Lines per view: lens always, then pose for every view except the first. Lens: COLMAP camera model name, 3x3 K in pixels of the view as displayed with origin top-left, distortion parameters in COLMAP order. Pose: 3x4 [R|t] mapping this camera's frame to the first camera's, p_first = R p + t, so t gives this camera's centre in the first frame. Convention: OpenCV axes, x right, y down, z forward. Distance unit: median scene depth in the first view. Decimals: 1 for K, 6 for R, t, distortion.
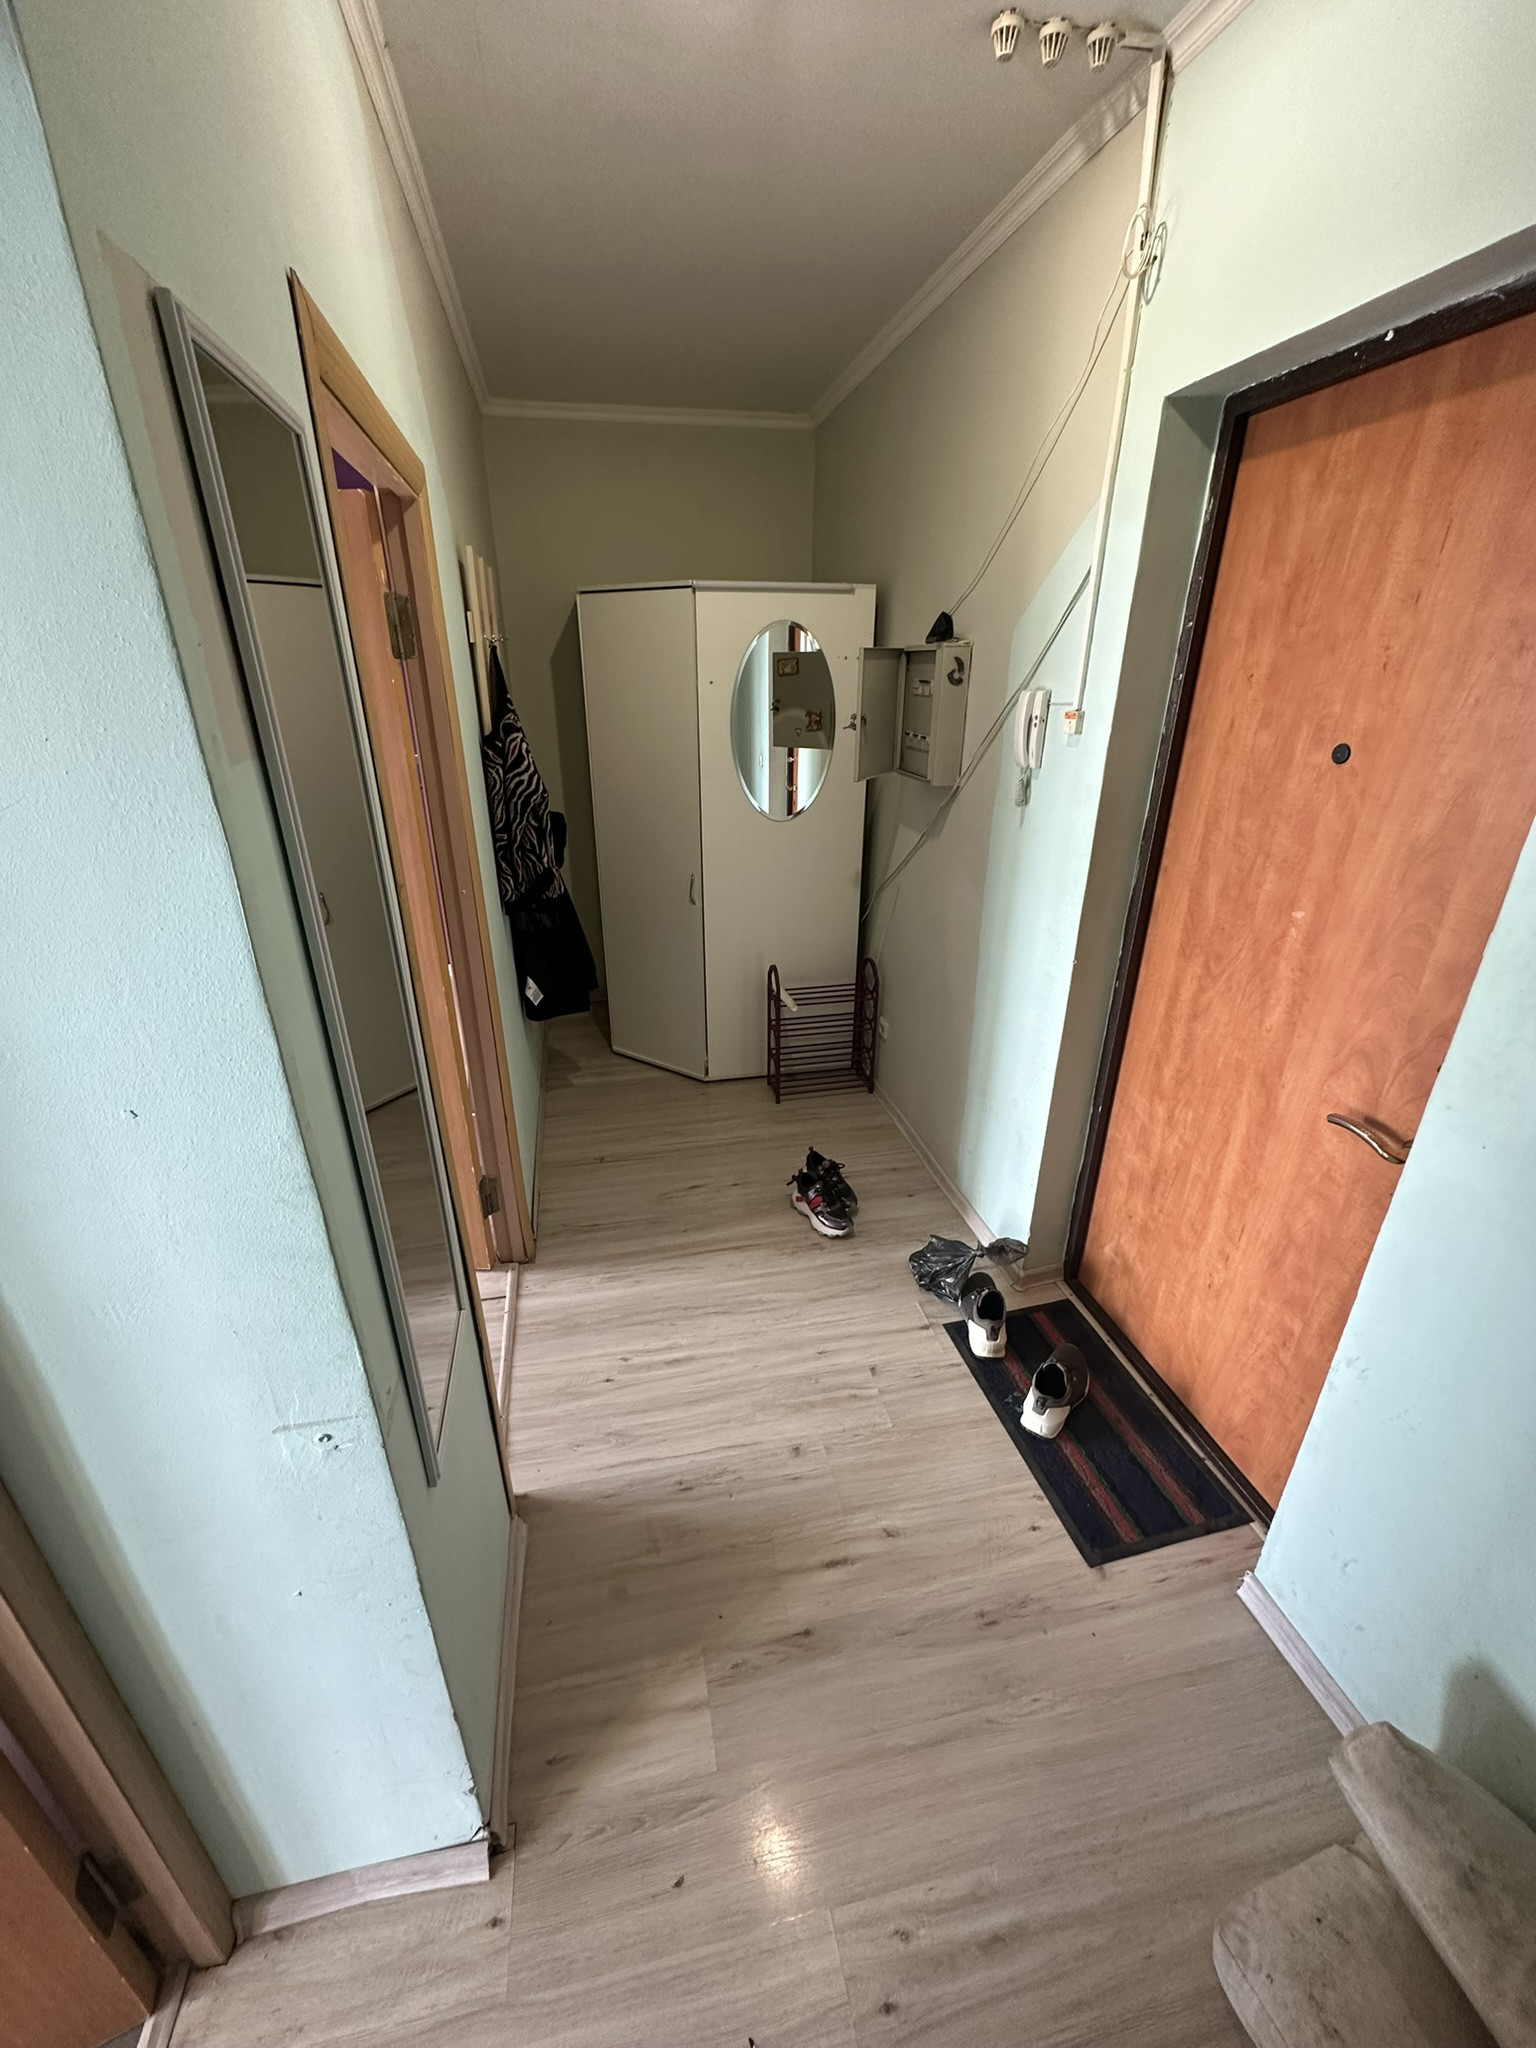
lens RADIAL K [[803.8, 0, 778.6], [0, 803.8, 1026.4], [0, 0, 1]] dist [-0.000449, -0.000125]
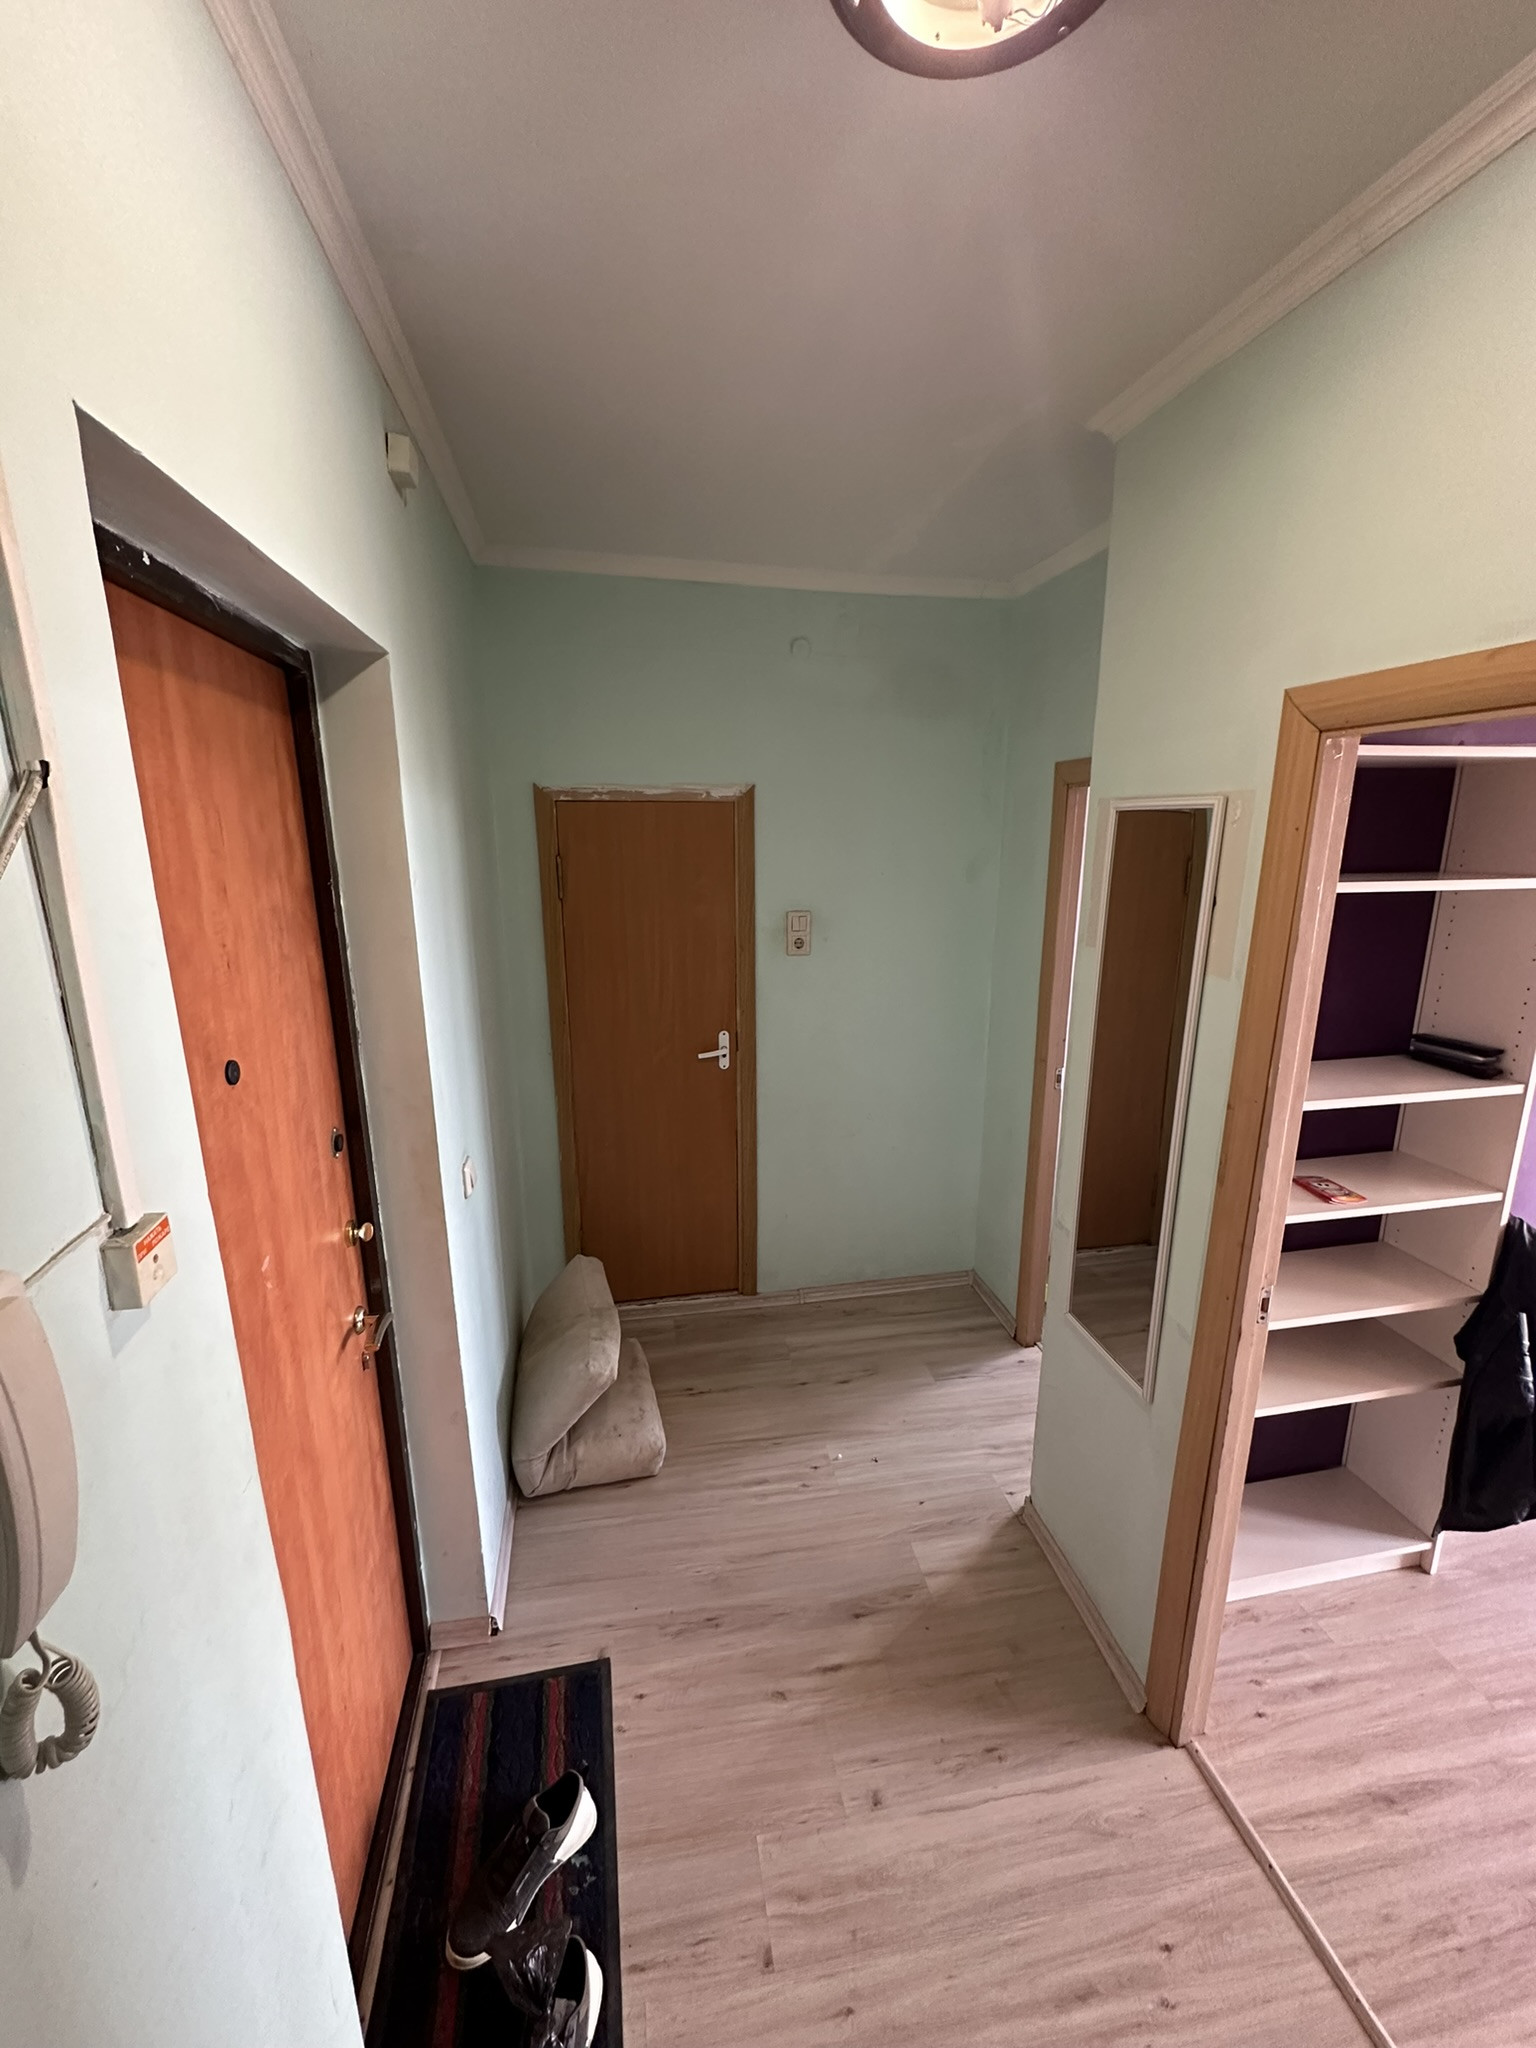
lens RADIAL K [[830.4, 0, 768.0], [0, 830.4, 1024.0], [0, 0, 1]] dist [-0.000587, -0.000009]
pose [[-0.999309, -0.019380, 0.031701, 0.133210], [0.003721, 0.796698, 0.604367, -0.696861], [-0.036969, 0.604067, -0.796075, 1.290351]]
